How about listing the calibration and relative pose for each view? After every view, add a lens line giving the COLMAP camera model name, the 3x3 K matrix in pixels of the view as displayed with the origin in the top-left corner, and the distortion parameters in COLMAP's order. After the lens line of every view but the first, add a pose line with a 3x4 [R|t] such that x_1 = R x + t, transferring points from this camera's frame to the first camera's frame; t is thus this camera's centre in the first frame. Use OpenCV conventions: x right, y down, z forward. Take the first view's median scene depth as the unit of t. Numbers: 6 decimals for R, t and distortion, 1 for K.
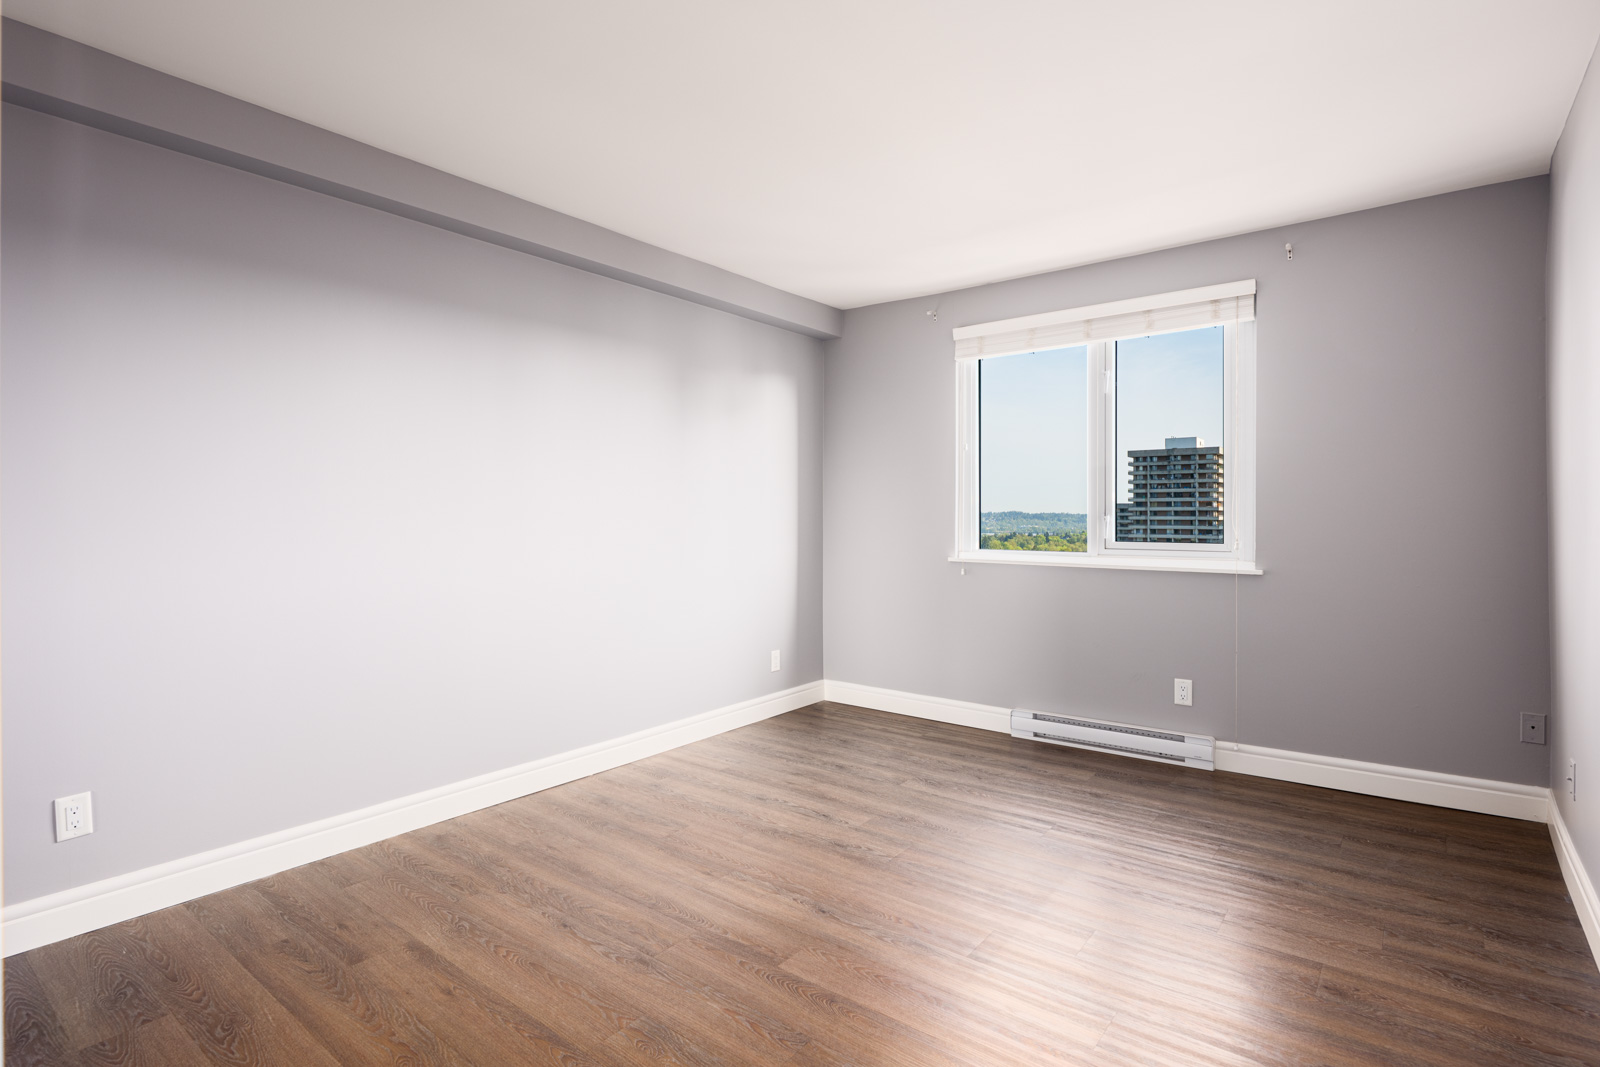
lens RADIAL K [[792.2, 0, 800.4], [0, 792.2, 523.1], [0, 0, 1]] dist [0.000866, -0.000147]
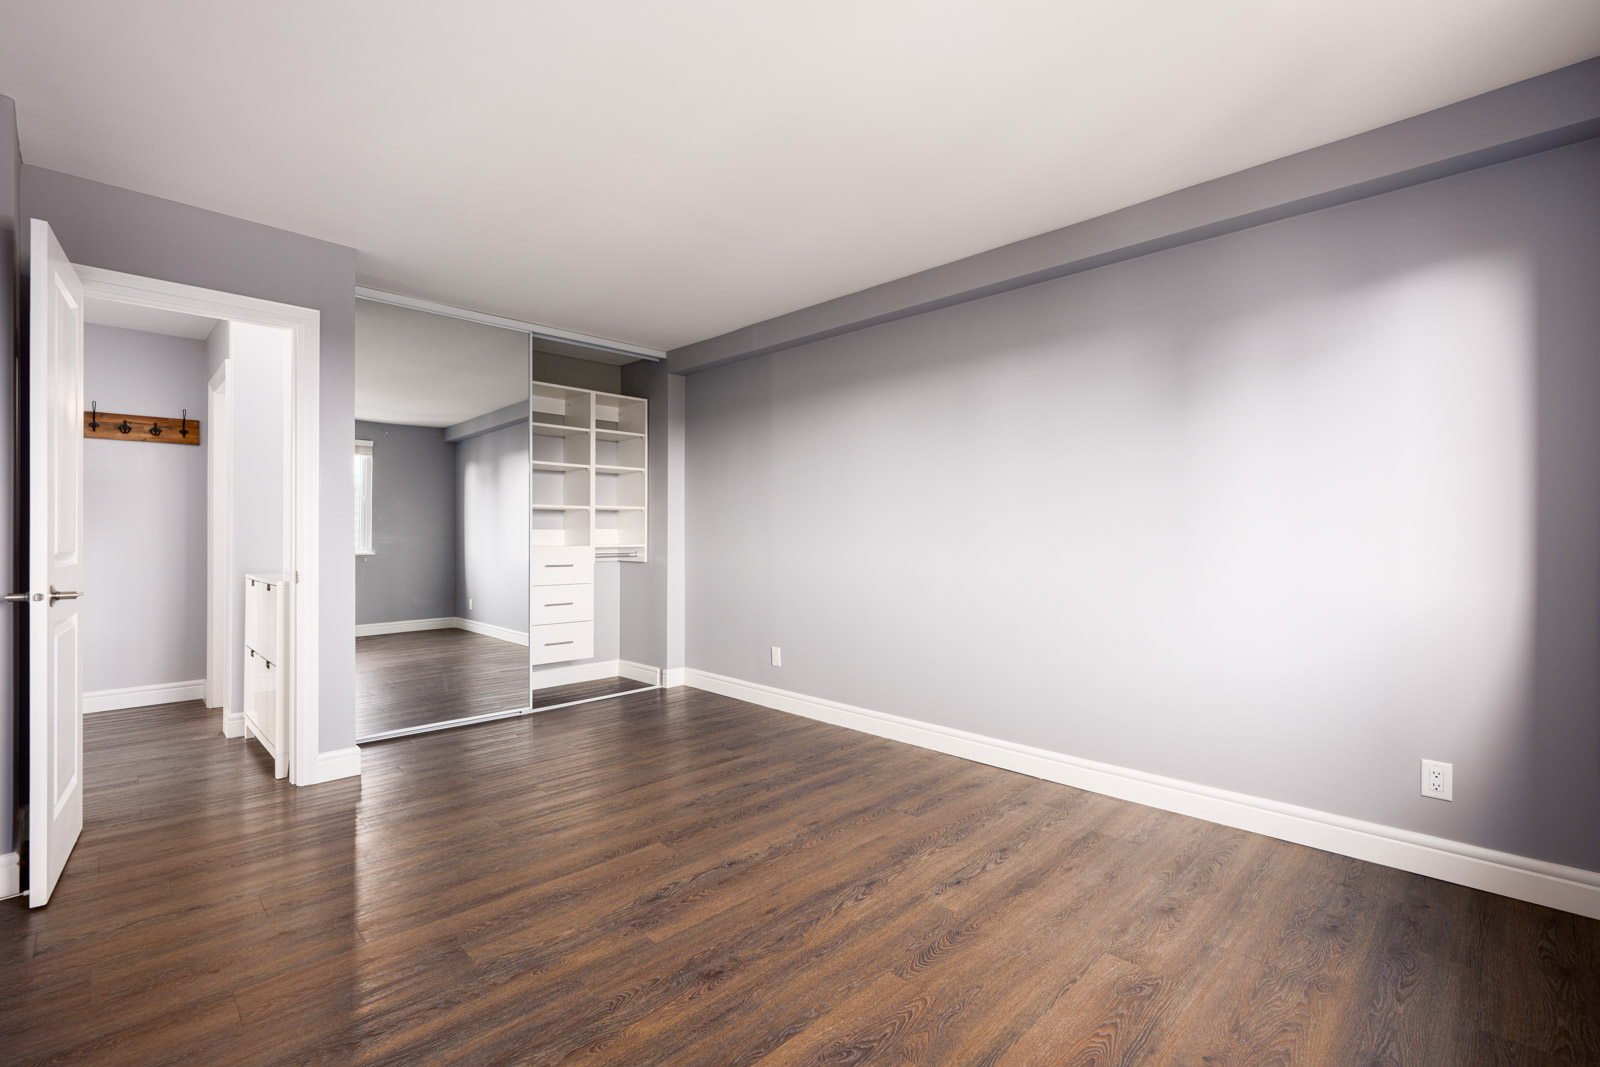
lens RADIAL K [[729.2, 0, 798.8], [0, 729.2, 532.6], [0, 0, 1]] dist [0.000767, 0.000012]
pose [[-0.130412, 0.000699, -0.991460, 0.755451], [-0.012348, 0.999921, 0.002329, 0.006404], [0.991383, 0.012546, -0.130393, 0.877724]]
